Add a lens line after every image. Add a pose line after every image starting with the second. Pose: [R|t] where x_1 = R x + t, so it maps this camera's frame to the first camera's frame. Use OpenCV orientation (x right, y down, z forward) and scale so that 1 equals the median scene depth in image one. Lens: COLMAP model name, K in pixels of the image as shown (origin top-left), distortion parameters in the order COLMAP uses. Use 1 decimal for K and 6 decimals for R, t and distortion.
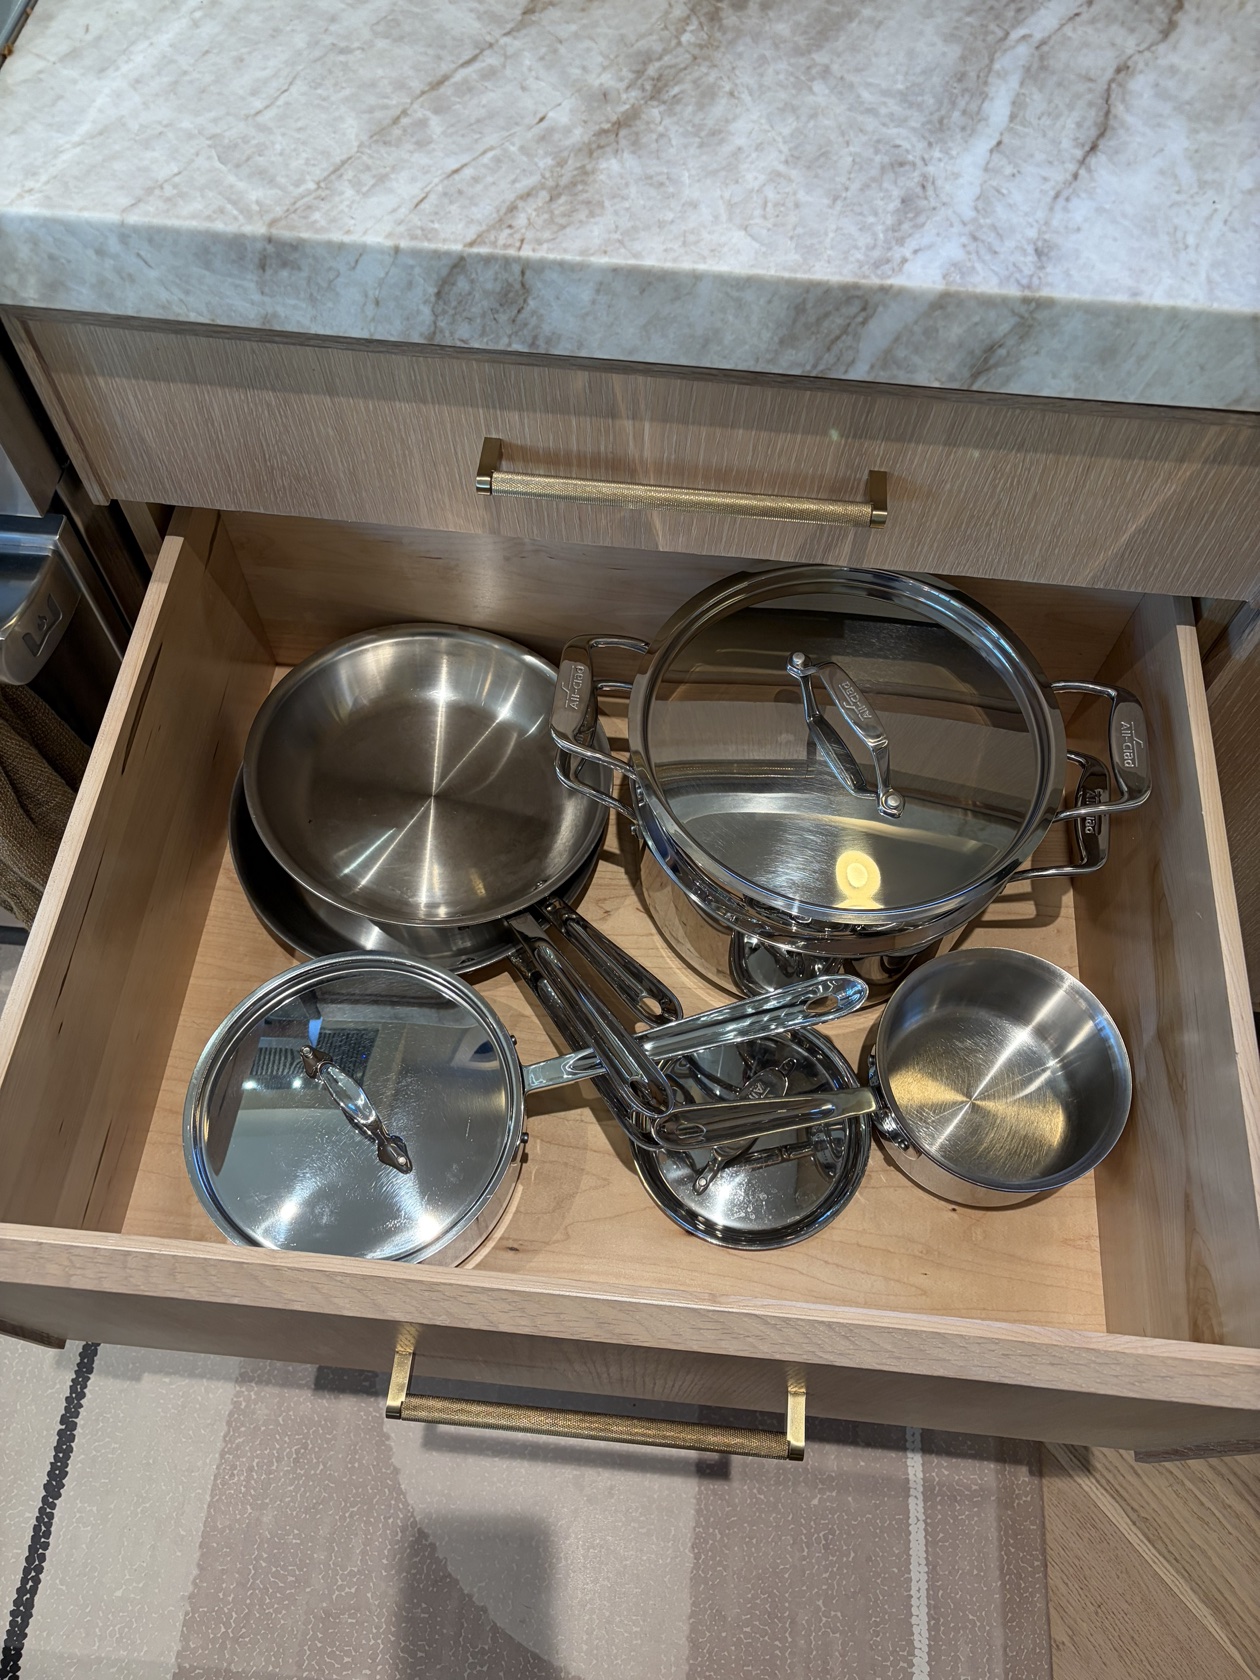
lens RADIAL K [[1239.0, 0, 630.0], [0, 1239.0, 840.0], [0, 0, 1]] dist [0.092769, -0.118637]
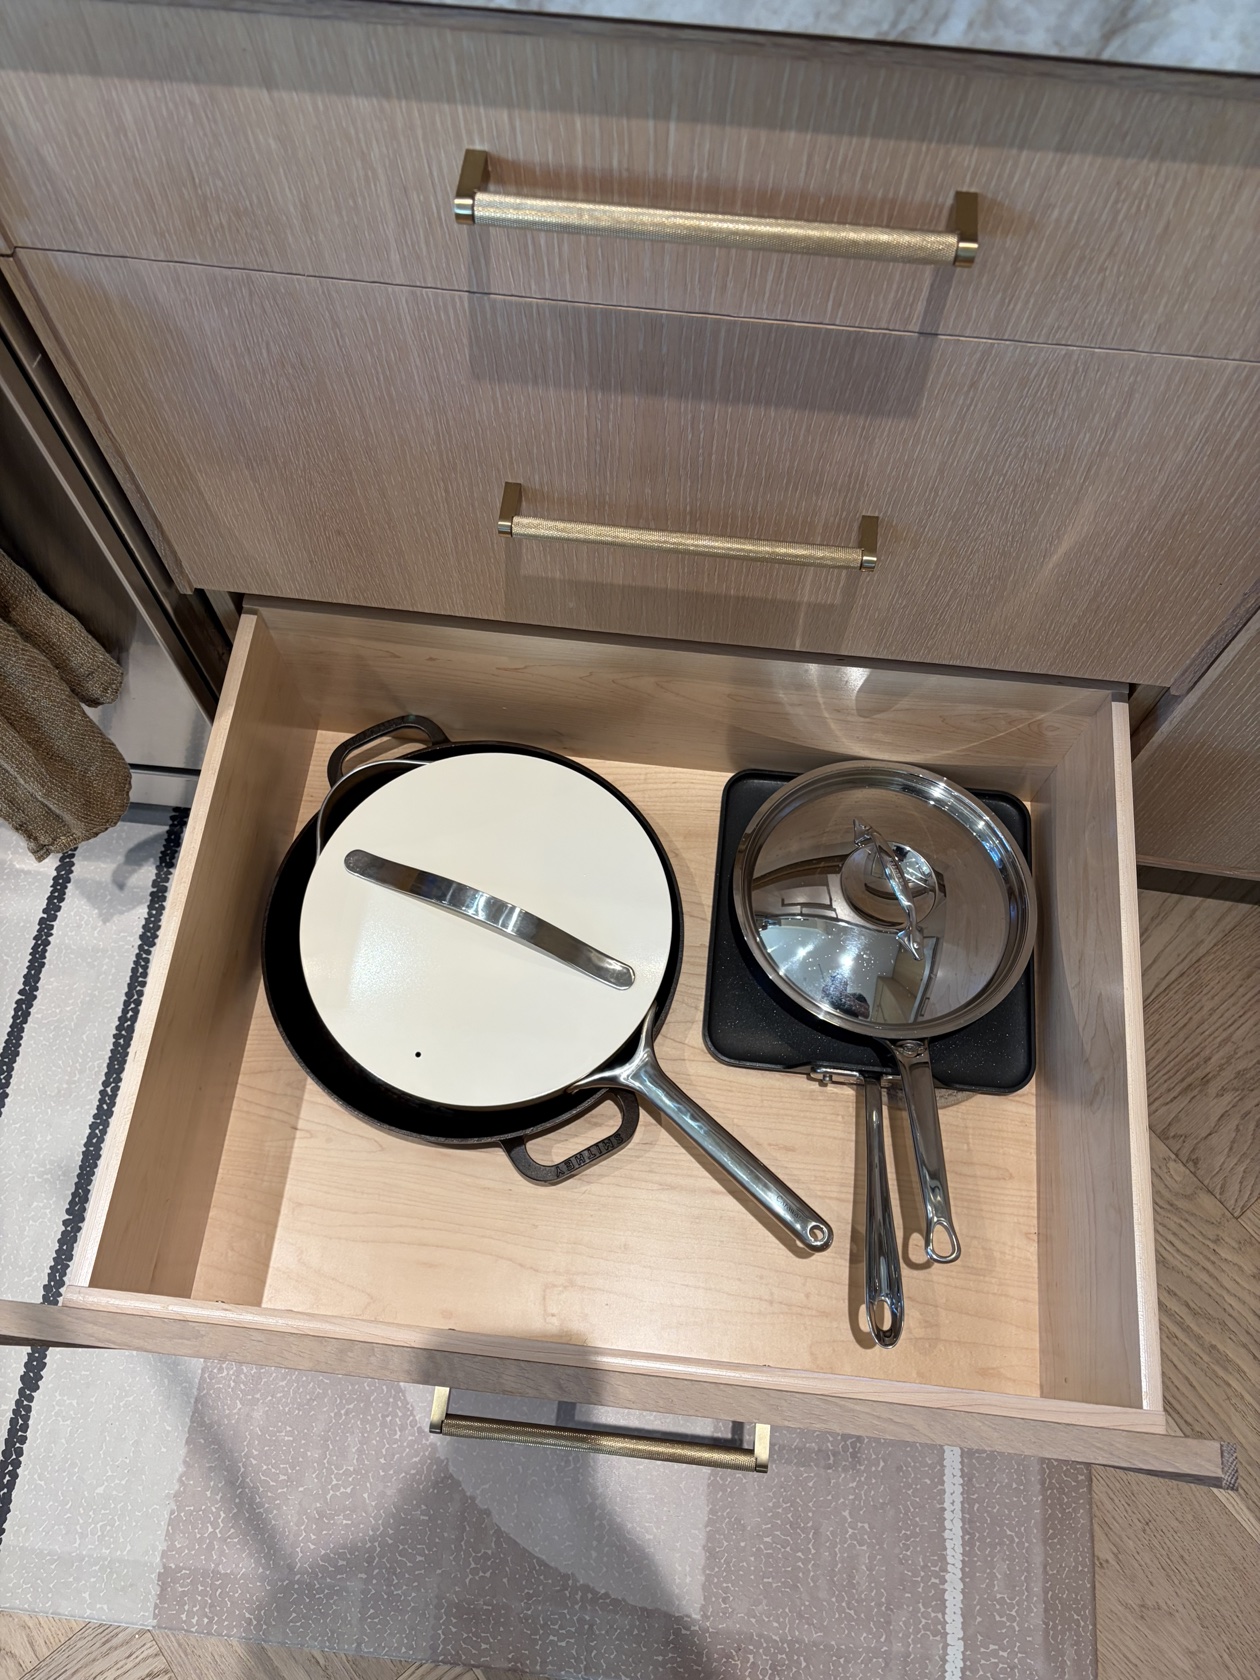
lens RADIAL K [[1239.0, 0, 630.0], [0, 1239.0, 840.0], [0, 0, 1]] dist [0.092769, -0.118637]
pose [[0.999714, 0.010282, -0.021602, 0.009646], [-0.008289, 0.995871, 0.090403, 0.042825], [0.022443, -0.090198, 0.995671, 0.192469]]
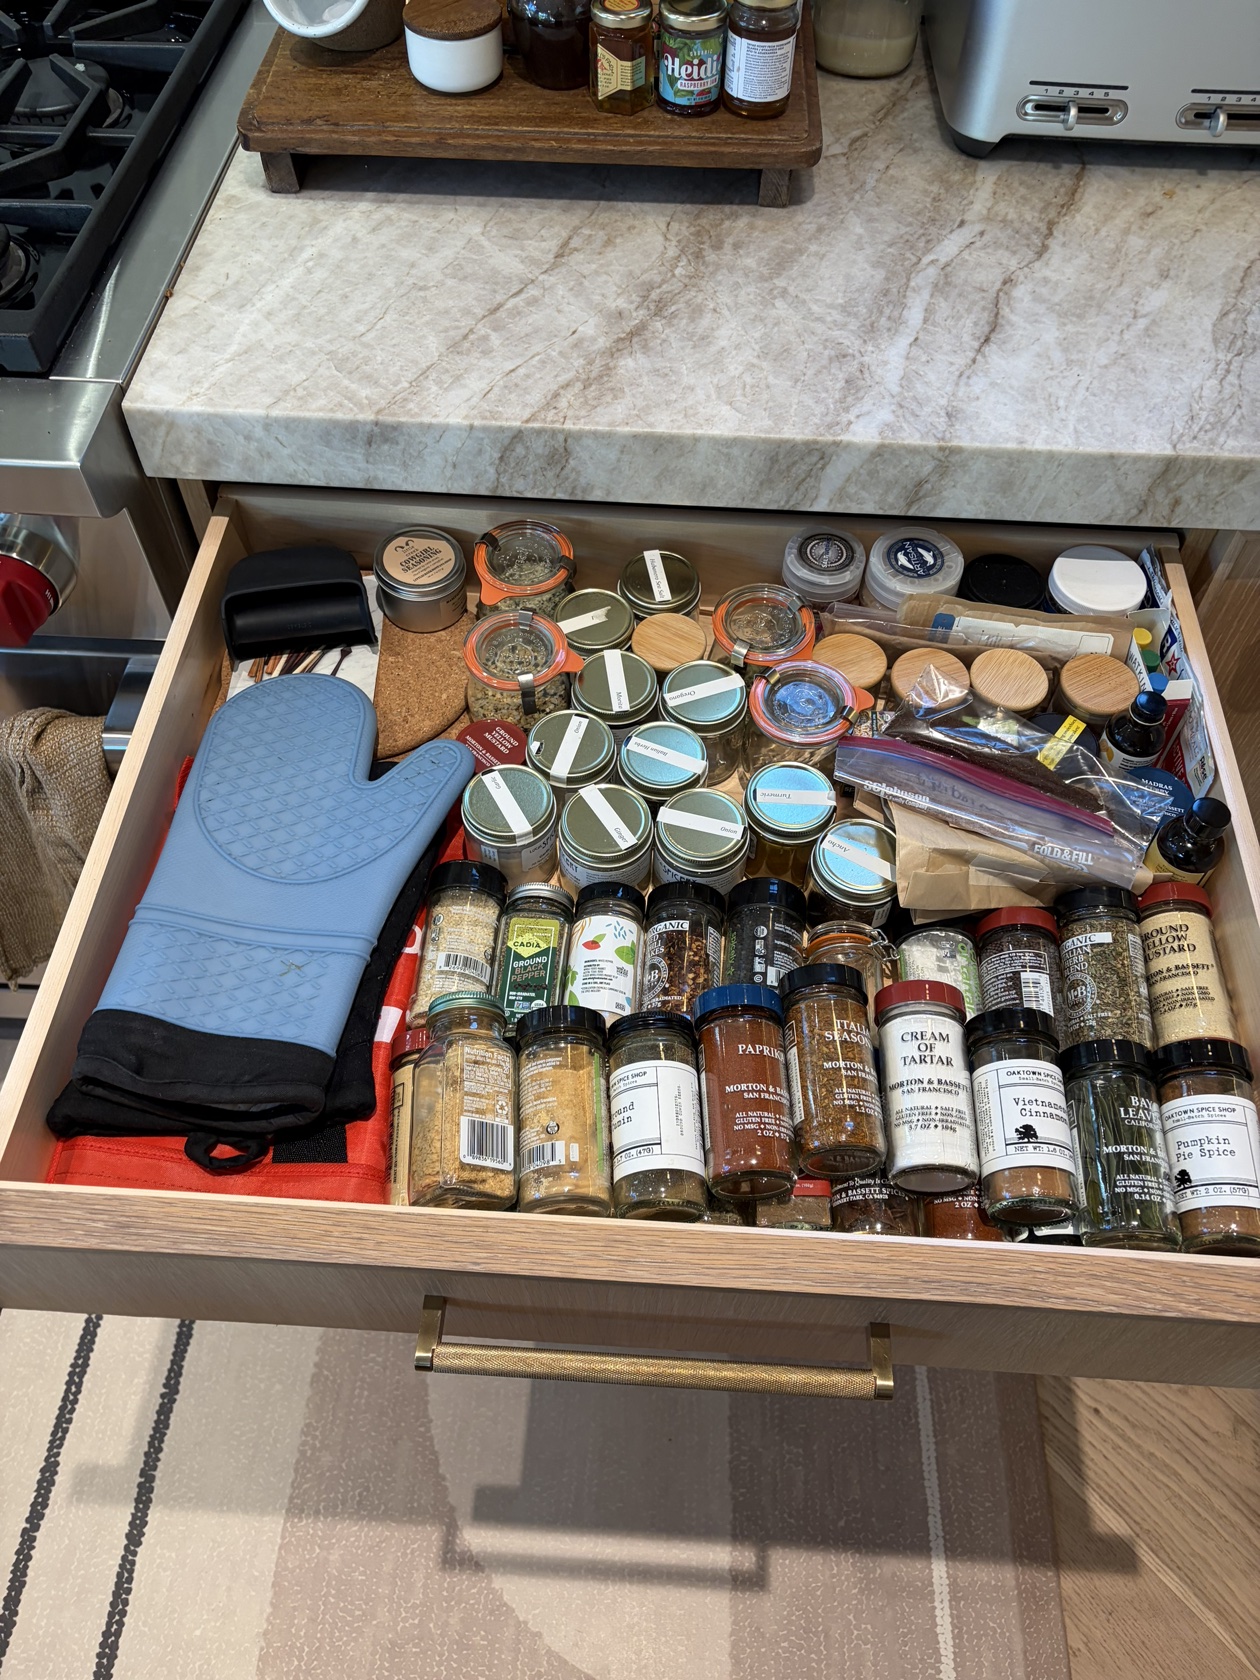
lens RADIAL K [[1267.7, 0, 634.0], [0, 1267.7, 839.1], [0, 0, 1]] dist [0.005685, -0.023860]
pose [[0.999344, -0.034671, 0.010501, -0.038648], [0.035715, 0.991469, -0.125354, 0.130117], [-0.006065, 0.125647, 0.992057, -0.263018]]
